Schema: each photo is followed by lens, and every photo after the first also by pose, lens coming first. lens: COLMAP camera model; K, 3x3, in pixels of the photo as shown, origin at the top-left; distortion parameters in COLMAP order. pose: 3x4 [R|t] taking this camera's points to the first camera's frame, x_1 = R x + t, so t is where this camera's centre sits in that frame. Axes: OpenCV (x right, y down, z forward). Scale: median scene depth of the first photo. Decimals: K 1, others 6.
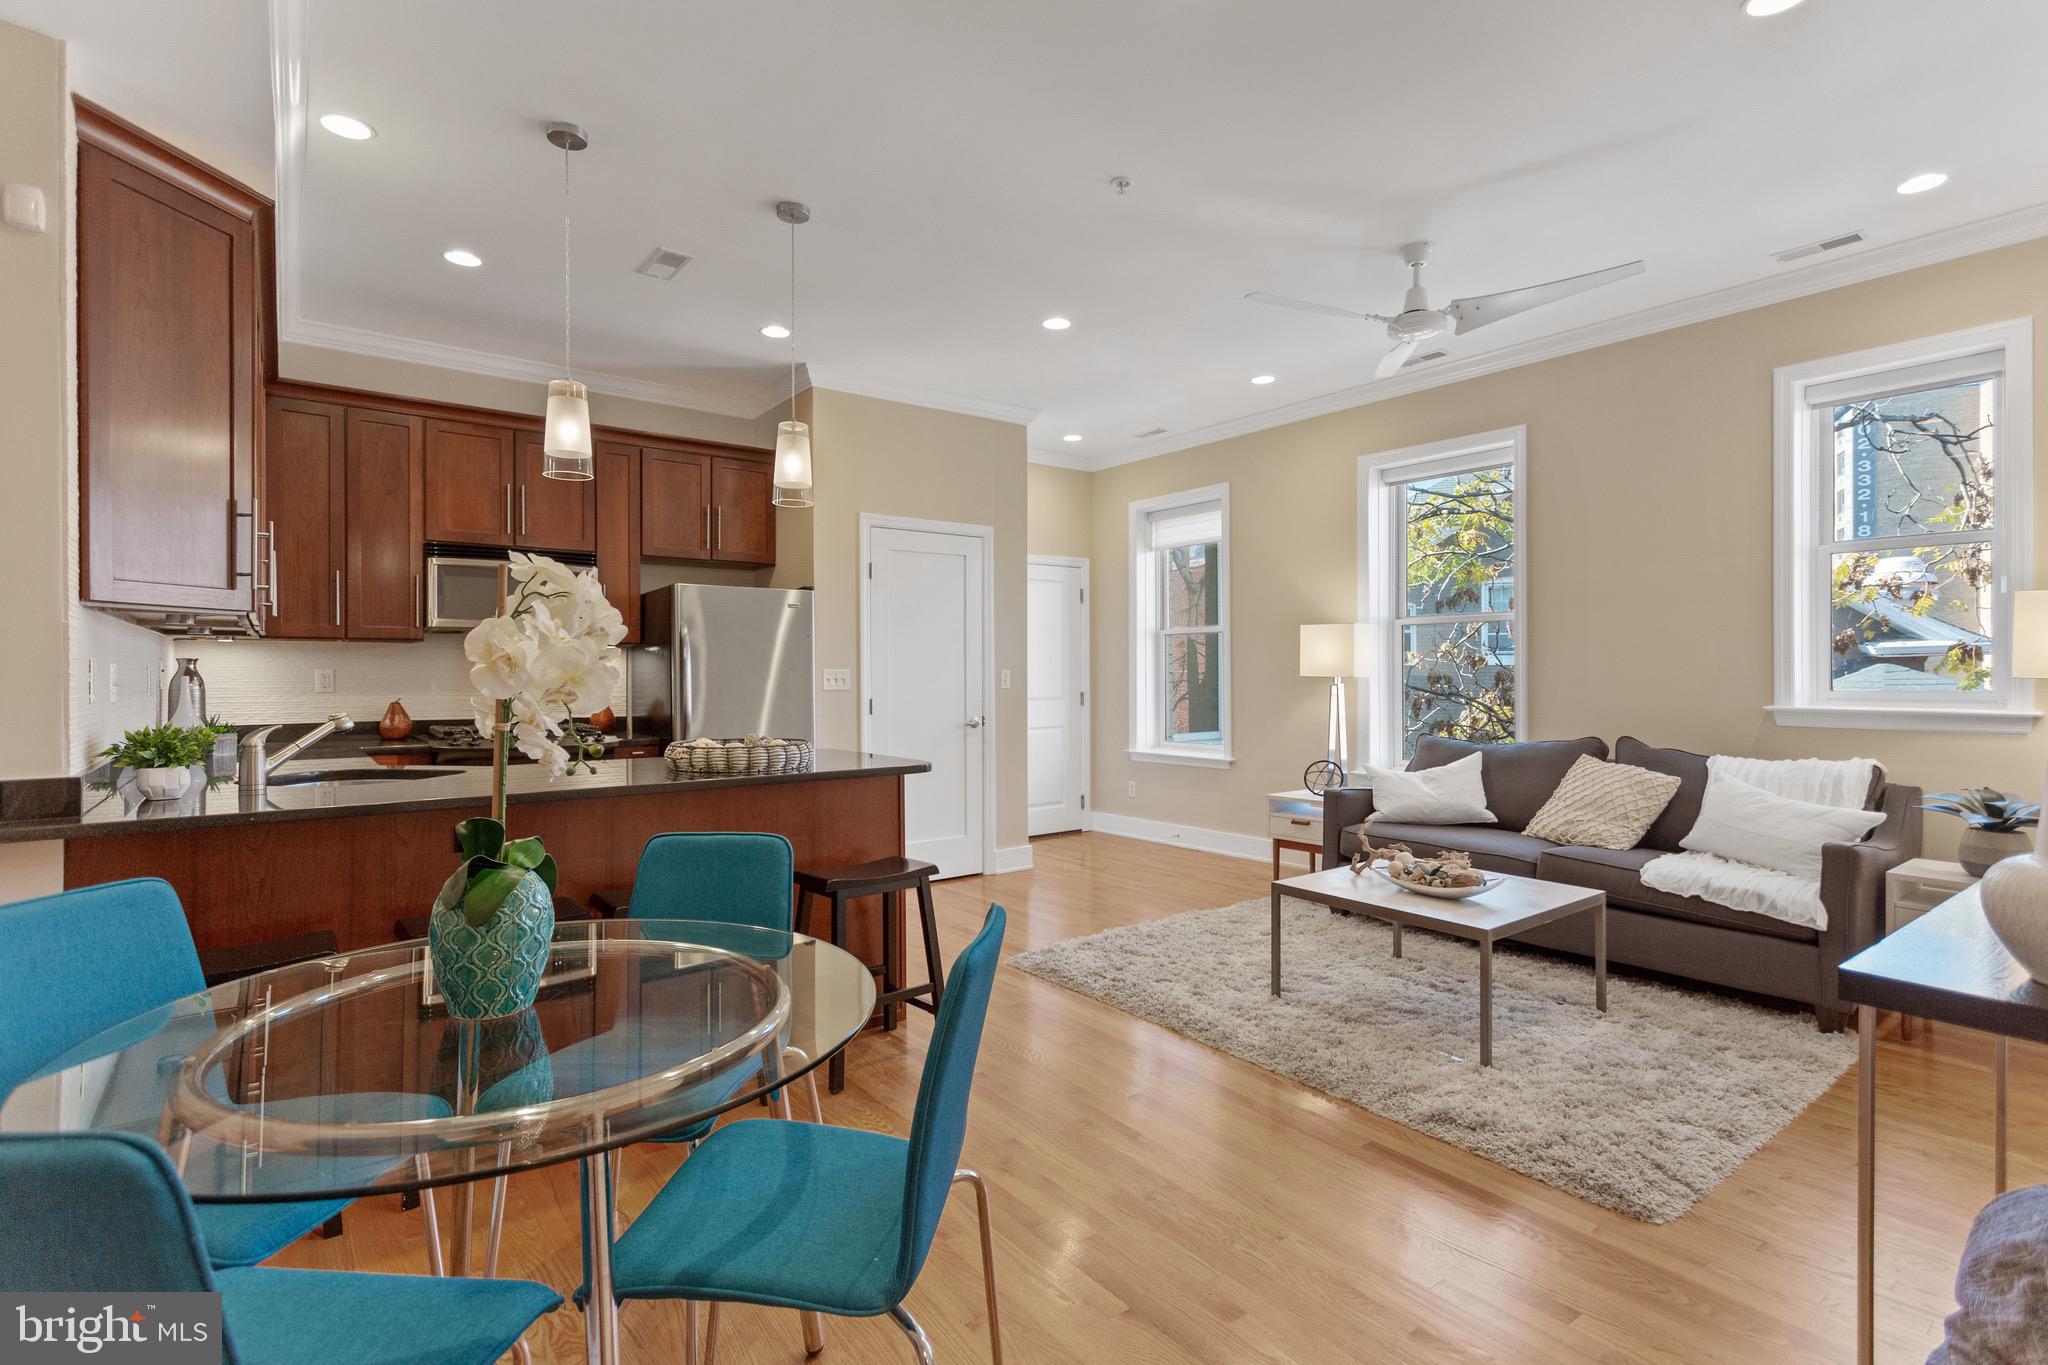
lens RADIAL K [[973.3, 0, 1021.1], [0, 973.3, 674.4], [0, 0, 1]] dist [0.002691, 0.002924]
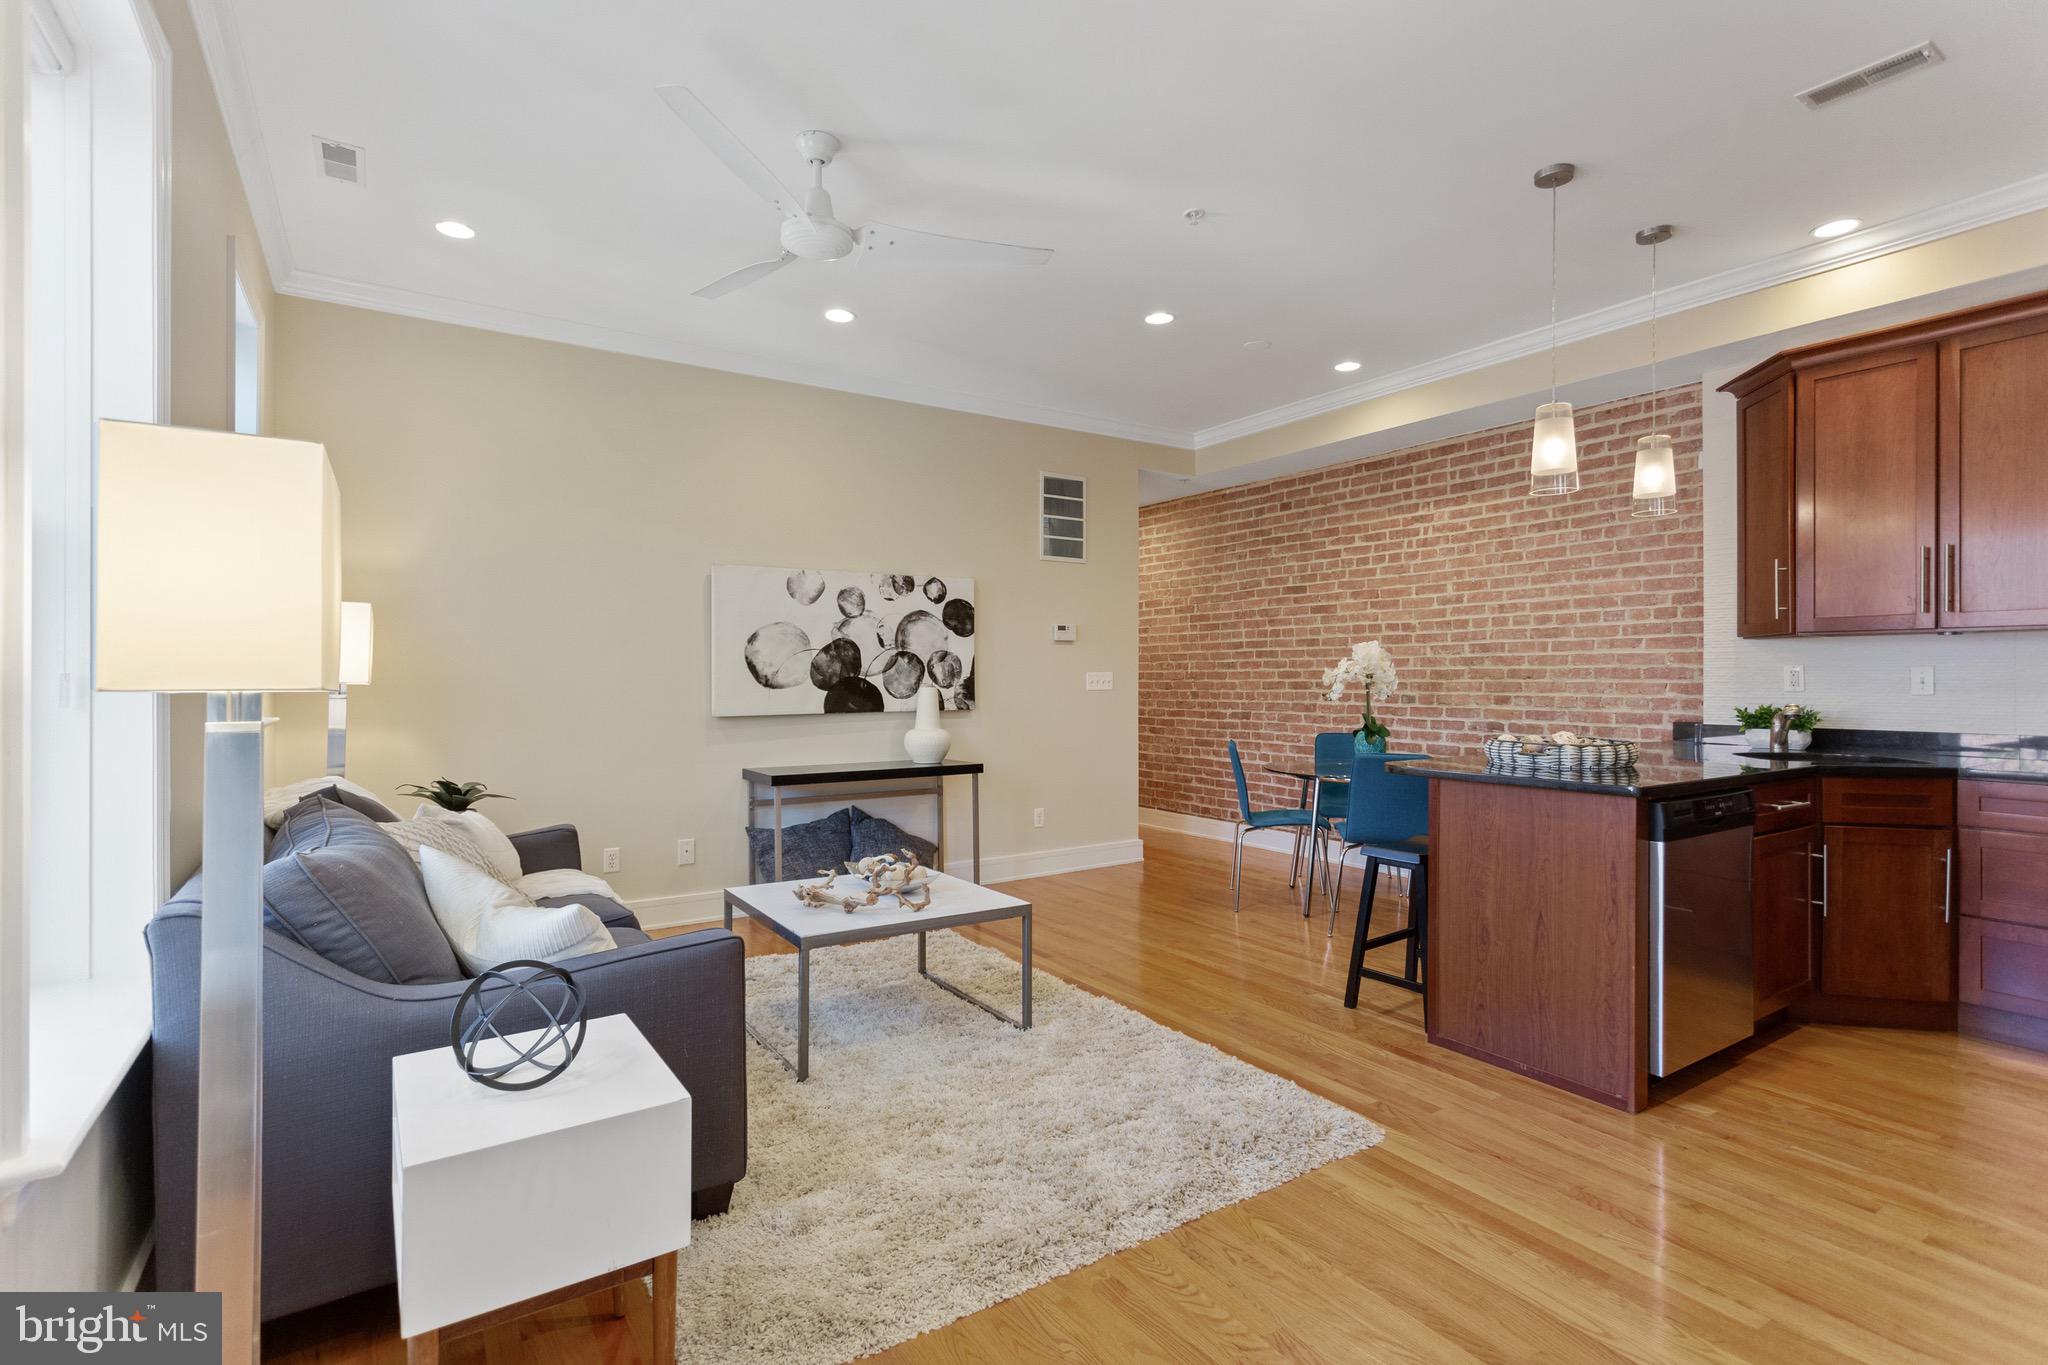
lens RADIAL K [[973.3, 0, 1024.5], [0, 973.3, 672.5], [0, 0, 1]] dist [0.002691, 0.002924]
pose [[-0.997089, 0.004961, 0.076083, 0.158777], [0.004542, 0.999974, -0.005674, 0.000668], [-0.076109, -0.005312, -0.997085, 1.561723]]
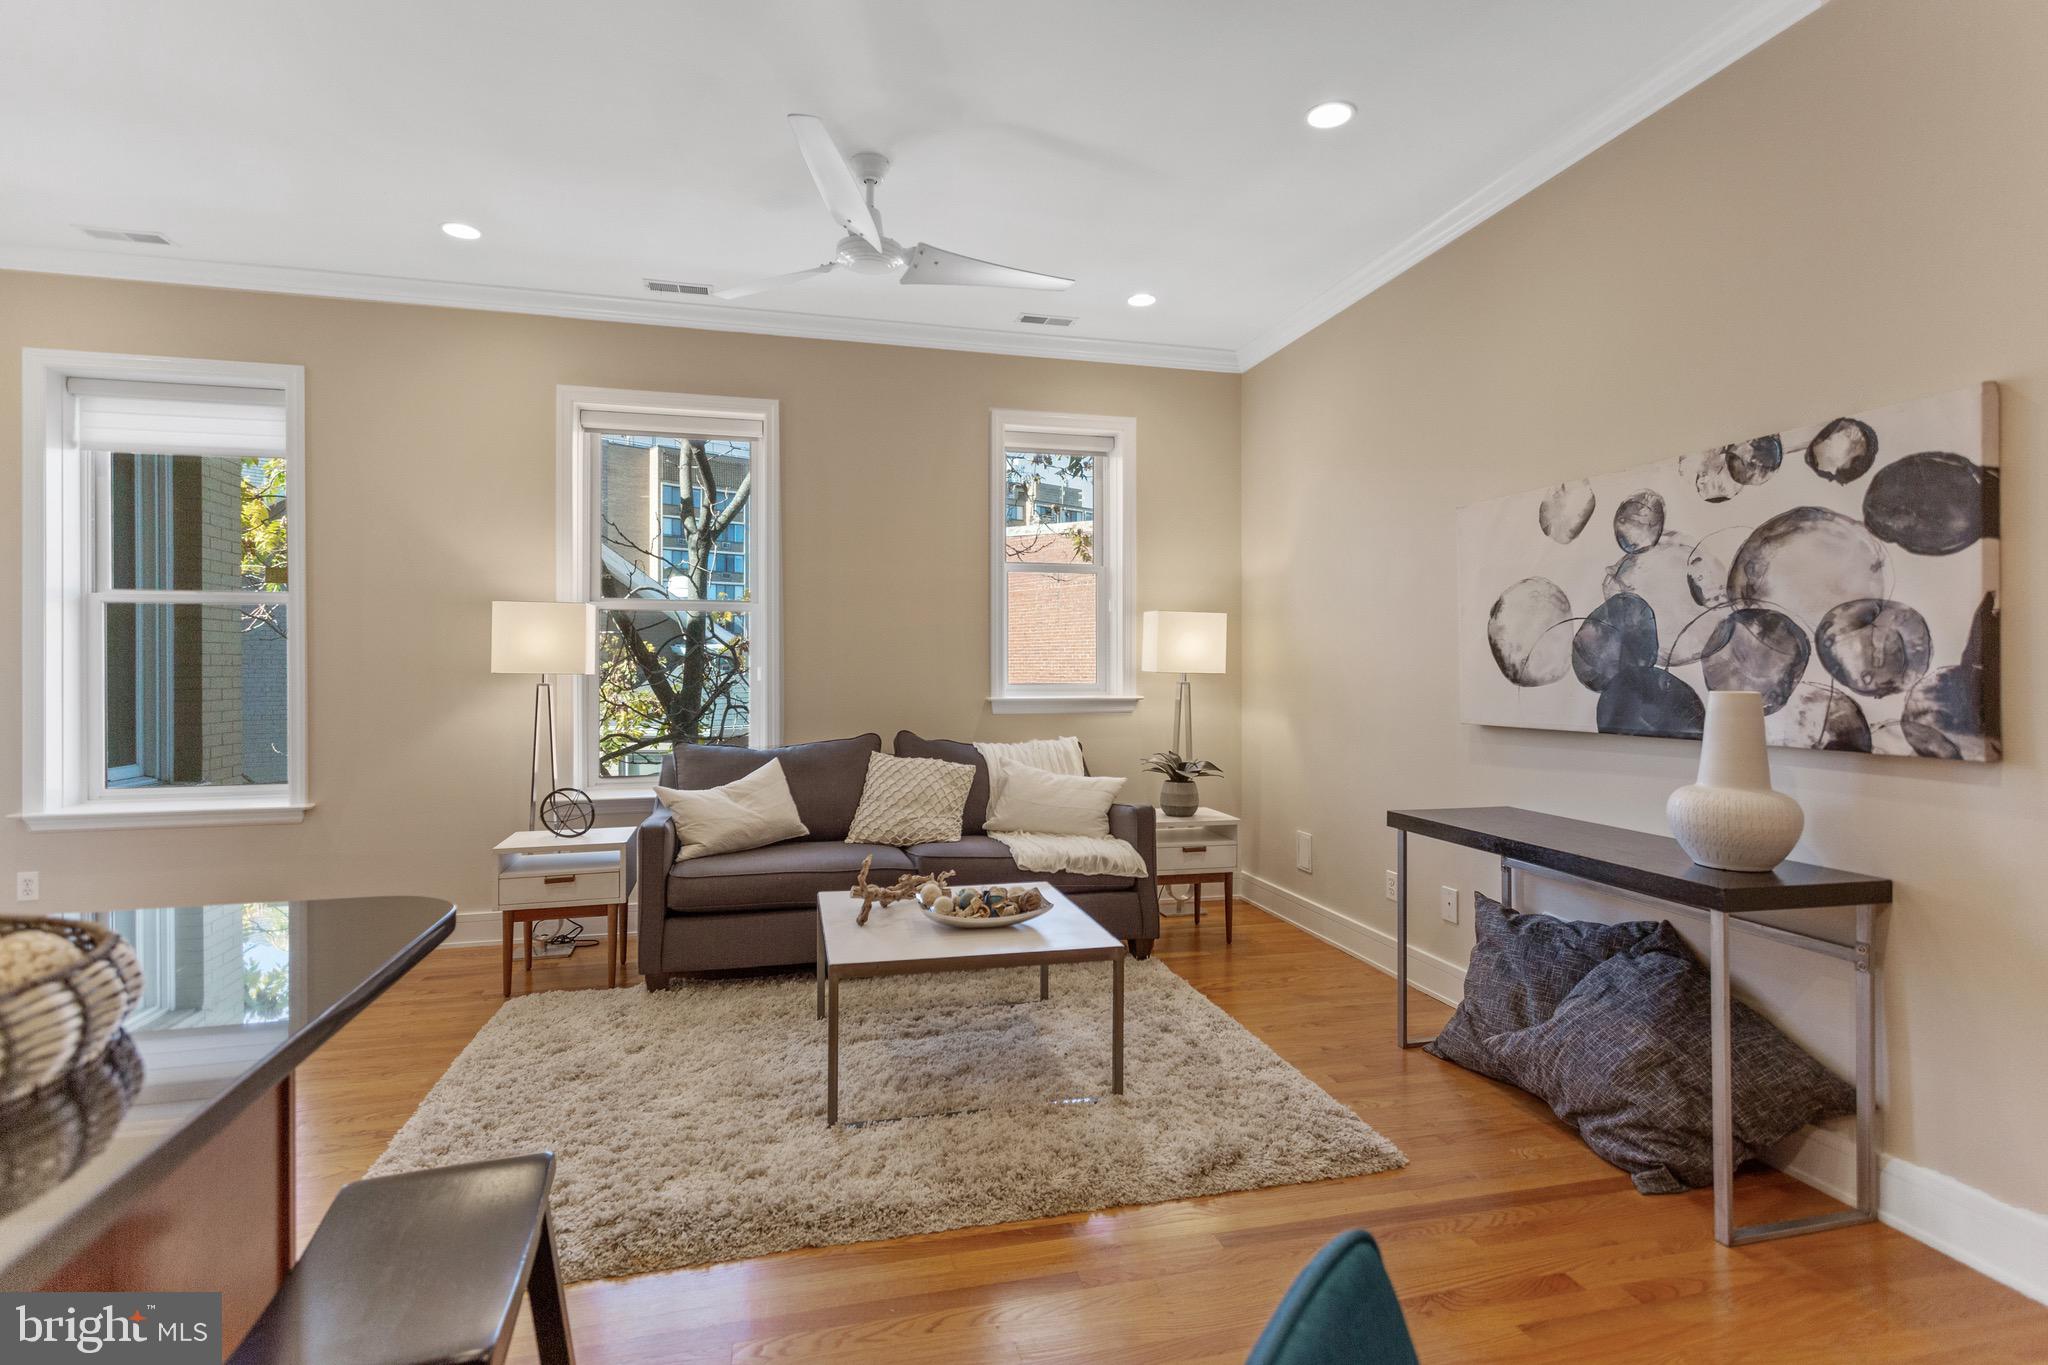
lens RADIAL K [[973.3, 0, 1023.9], [0, 973.3, 668.1], [0, 0, 1]] dist [0.002691, 0.002924]
pose [[0.395158, 0.001831, 0.918612, -0.271621], [0.001071, 0.999996, -0.002454, 0.000264], [-0.918613, 0.001954, 0.395154, 0.479577]]
